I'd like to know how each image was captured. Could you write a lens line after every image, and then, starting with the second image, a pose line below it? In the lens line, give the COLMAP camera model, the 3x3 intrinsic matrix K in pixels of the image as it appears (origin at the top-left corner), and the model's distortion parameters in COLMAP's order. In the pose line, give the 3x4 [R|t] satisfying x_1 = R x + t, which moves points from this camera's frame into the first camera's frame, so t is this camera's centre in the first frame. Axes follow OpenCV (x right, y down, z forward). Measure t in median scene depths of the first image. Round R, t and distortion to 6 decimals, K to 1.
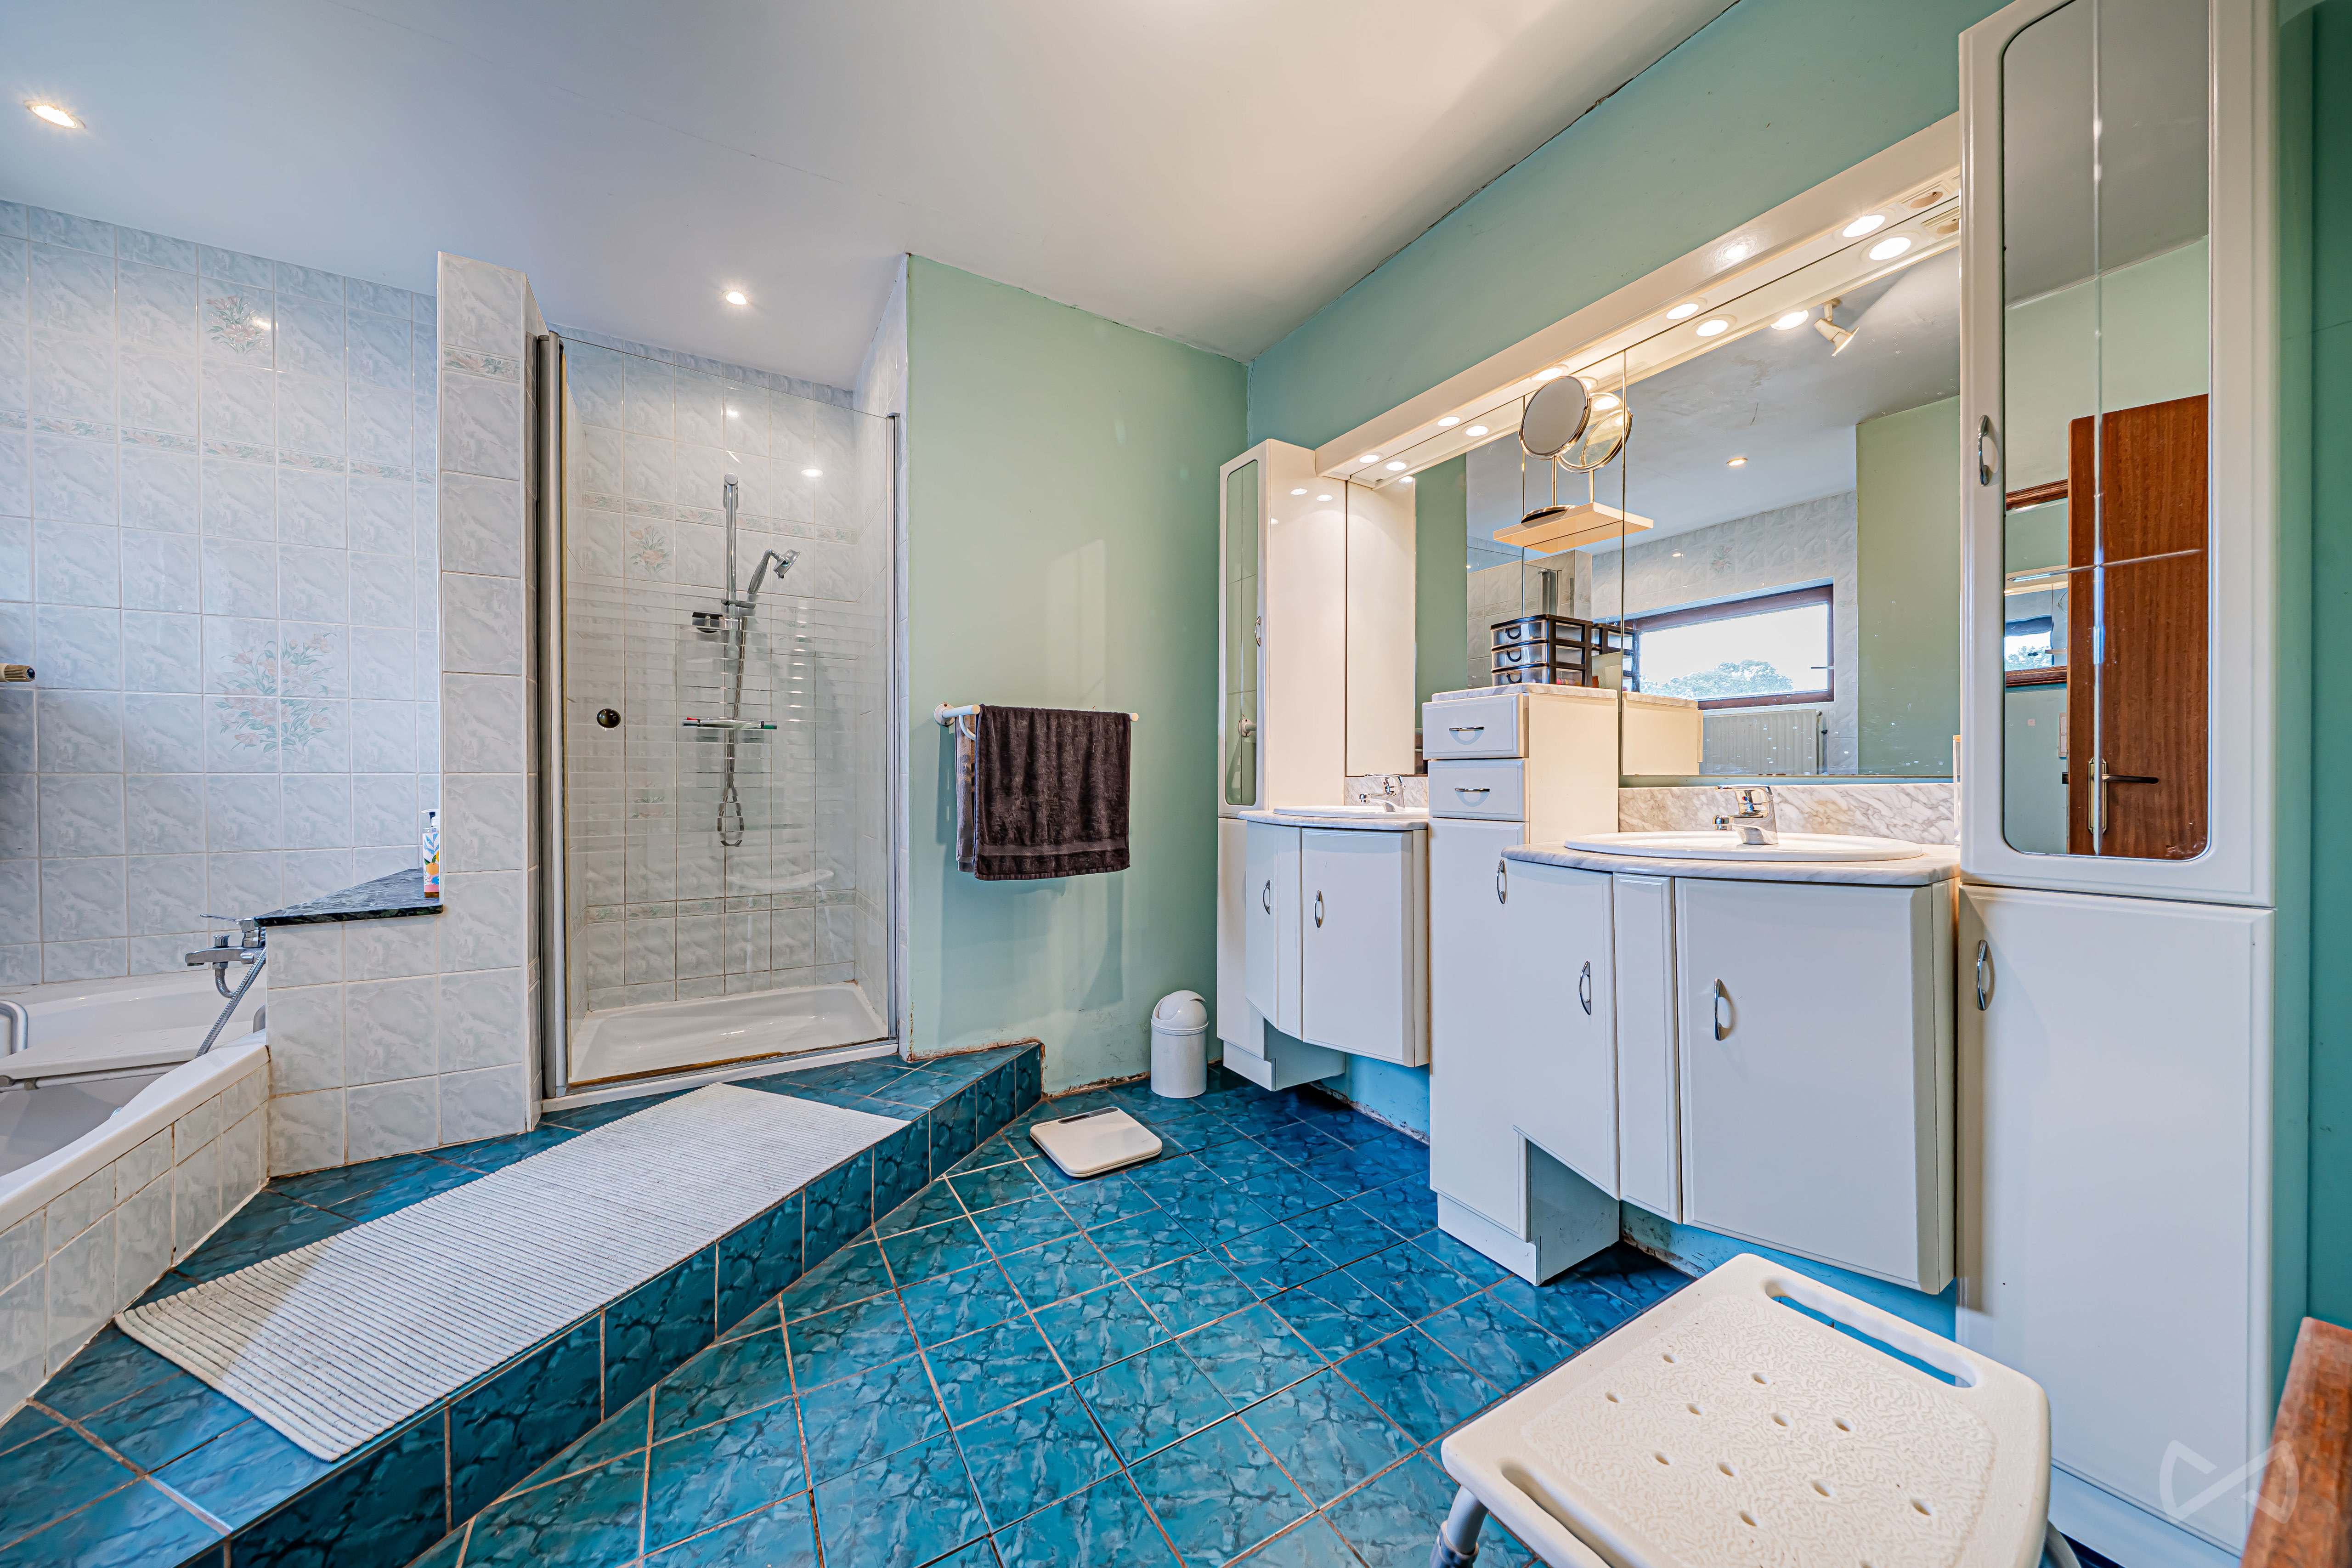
lens RADIAL K [[807.8, 0, 1181.3], [0, 807.8, 782.9], [0, 0, 1]] dist [-0.002599, -0.000118]
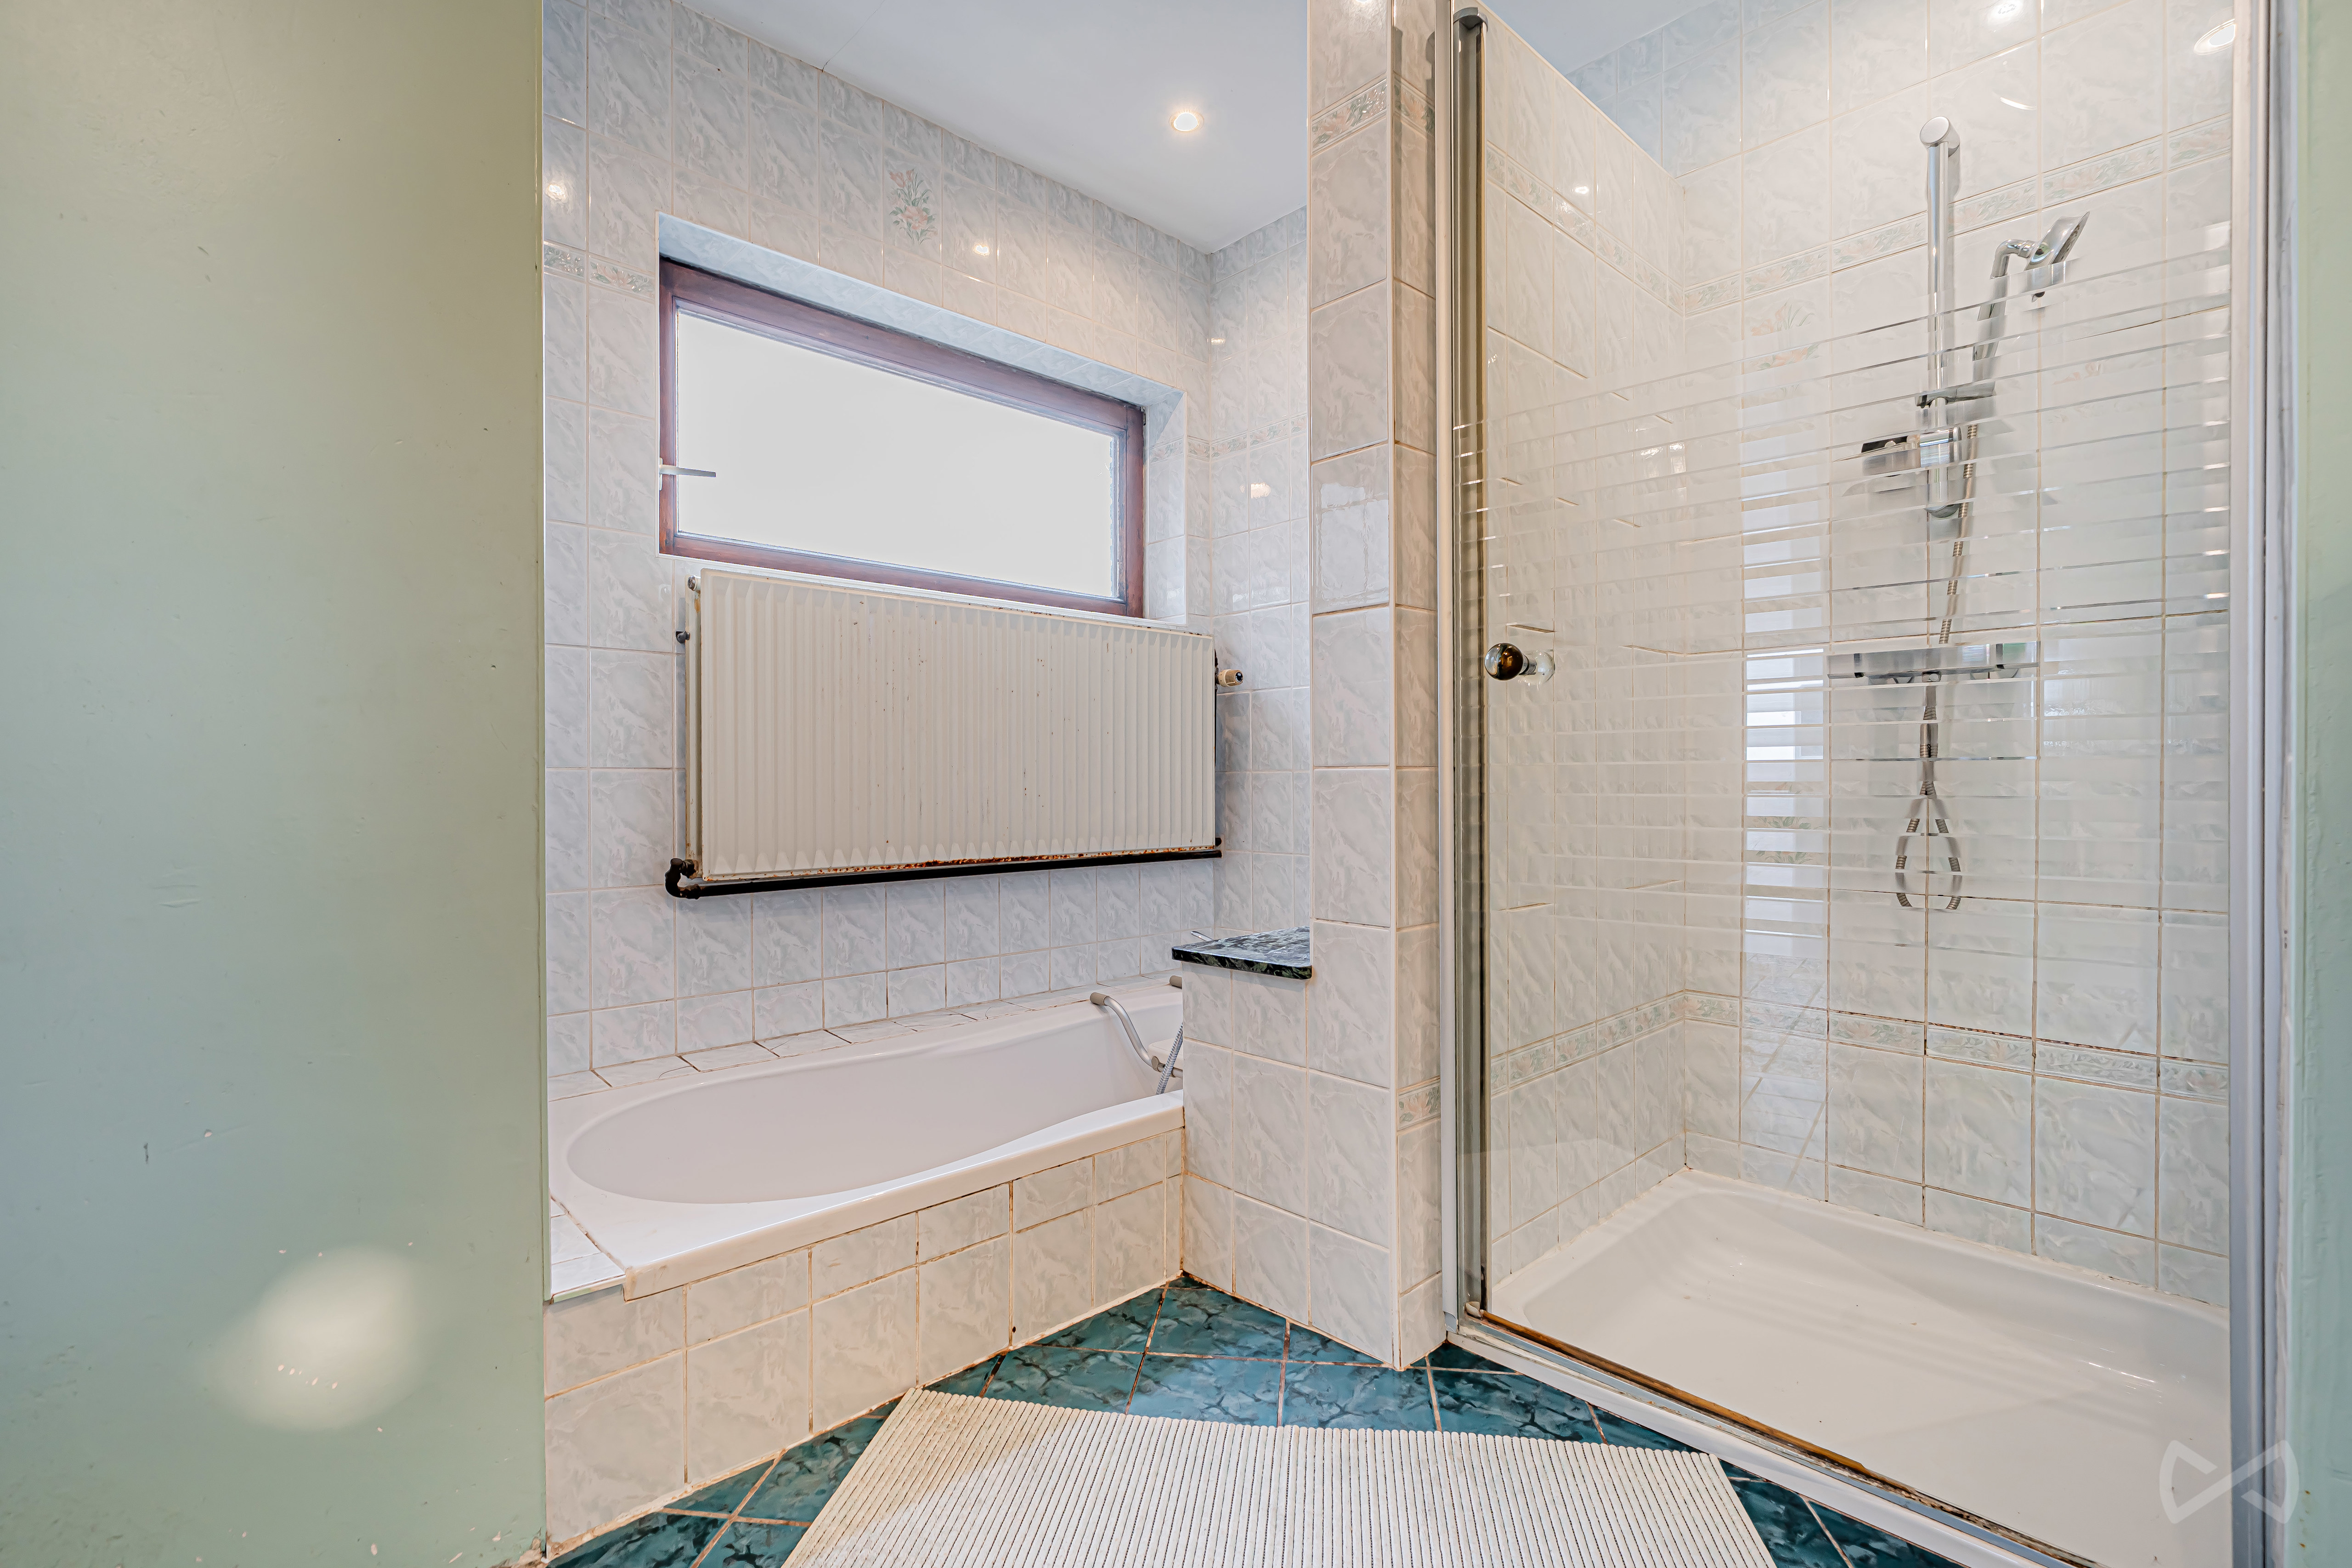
lens RADIAL K [[1074.5, 0, 1175.5], [0, 1074.5, 786.6], [0, 0, 1]] dist [-0.001938, -0.000304]
pose [[0.232045, 0.008640, -0.972667, -0.085386], [-0.002865, 0.999962, 0.008199, -0.003063], [0.972701, 0.000885, 0.232061, 0.686456]]
